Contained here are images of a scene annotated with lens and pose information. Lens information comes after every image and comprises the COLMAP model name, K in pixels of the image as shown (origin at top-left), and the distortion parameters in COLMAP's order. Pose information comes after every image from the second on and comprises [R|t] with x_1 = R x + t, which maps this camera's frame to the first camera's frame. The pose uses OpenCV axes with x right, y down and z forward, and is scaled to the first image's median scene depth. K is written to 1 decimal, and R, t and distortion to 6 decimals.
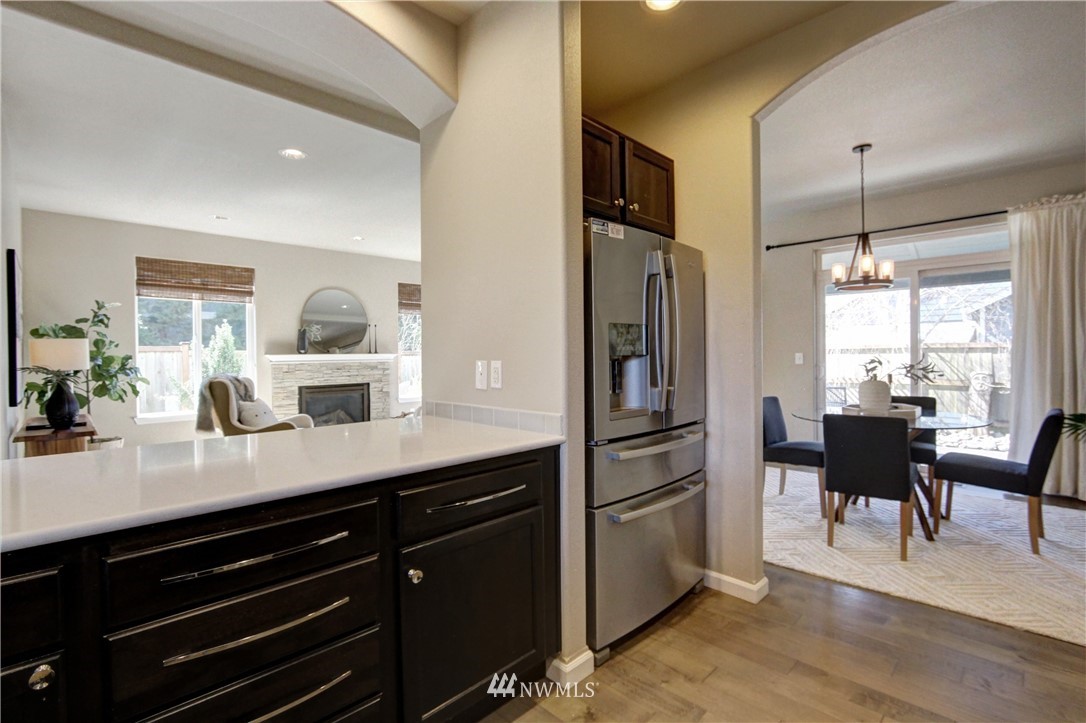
lens RADIAL K [[493.4, 0, 543.0], [0, 493.4, 361.5], [0, 0, 1]] dist [-0.019086, 0.000880]
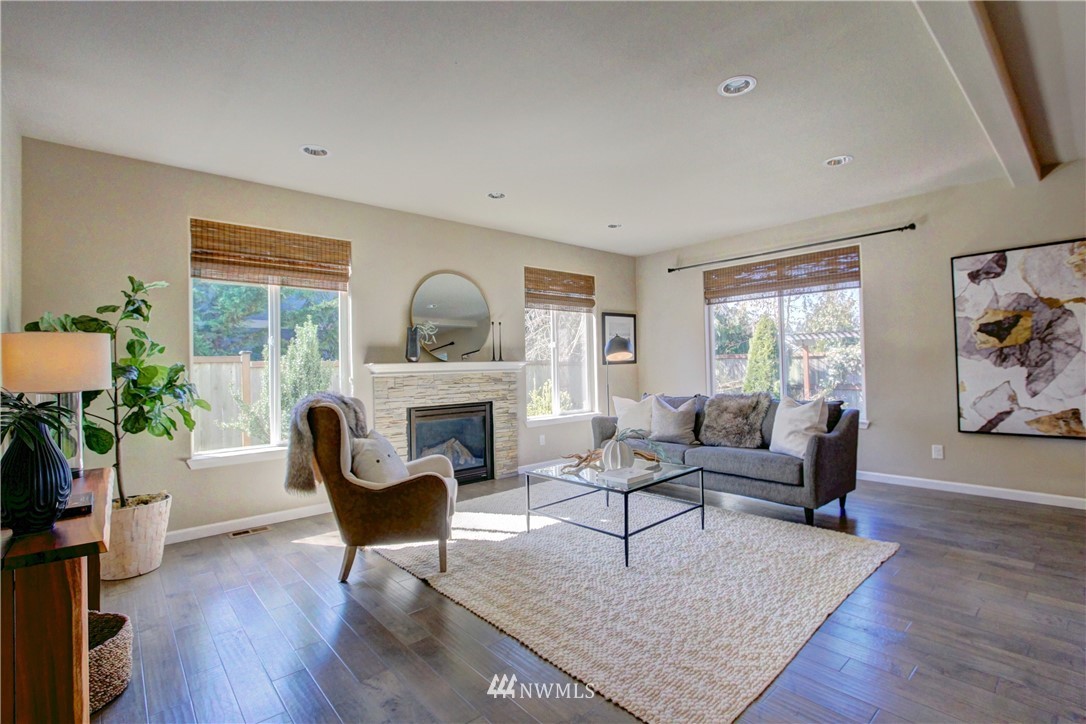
lens RADIAL K [[493.4, 0, 543.0], [0, 493.4, 362.0], [0, 0, 1]] dist [-0.019086, 0.000880]
pose [[0.997650, -0.010613, -0.067692, -0.246143], [0.009234, 0.999744, -0.020640, 0.000636], [0.067894, 0.019966, 0.997493, 0.291811]]
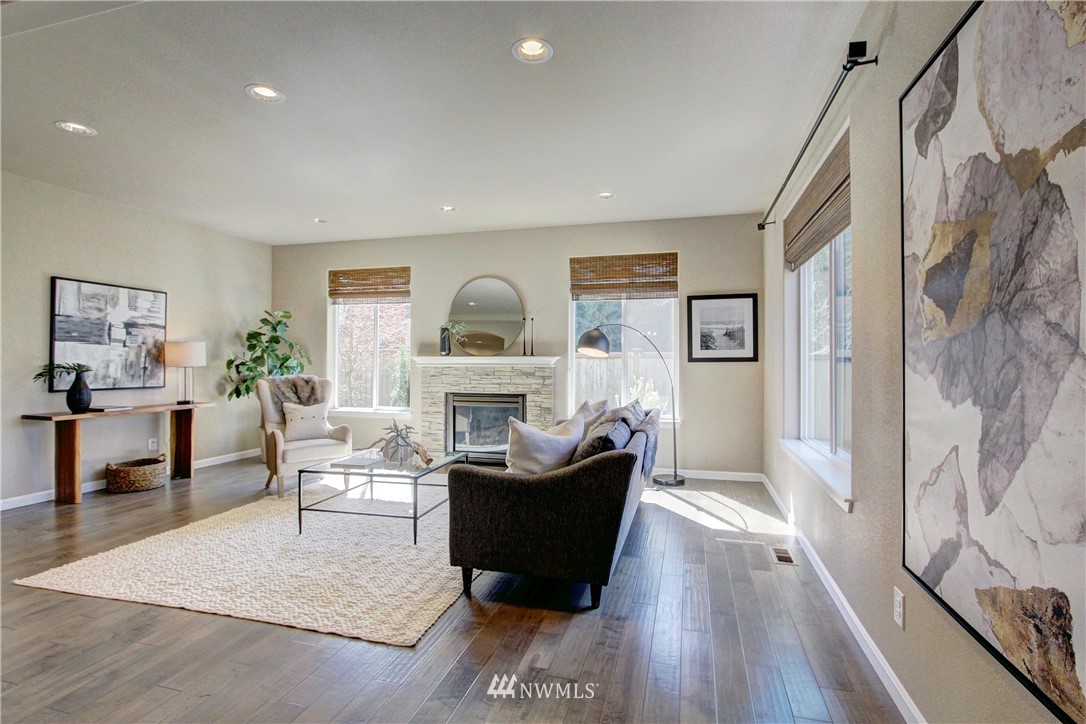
lens RADIAL K [[493.4, 0, 543.0], [0, 493.4, 362.0], [0, 0, 1]] dist [-0.019086, 0.000880]
pose [[0.508915, 0.015848, -0.860671, 0.348419], [-0.020957, 0.999762, 0.006017, -0.013070], [0.860562, 0.014975, 0.509126, 0.682940]]
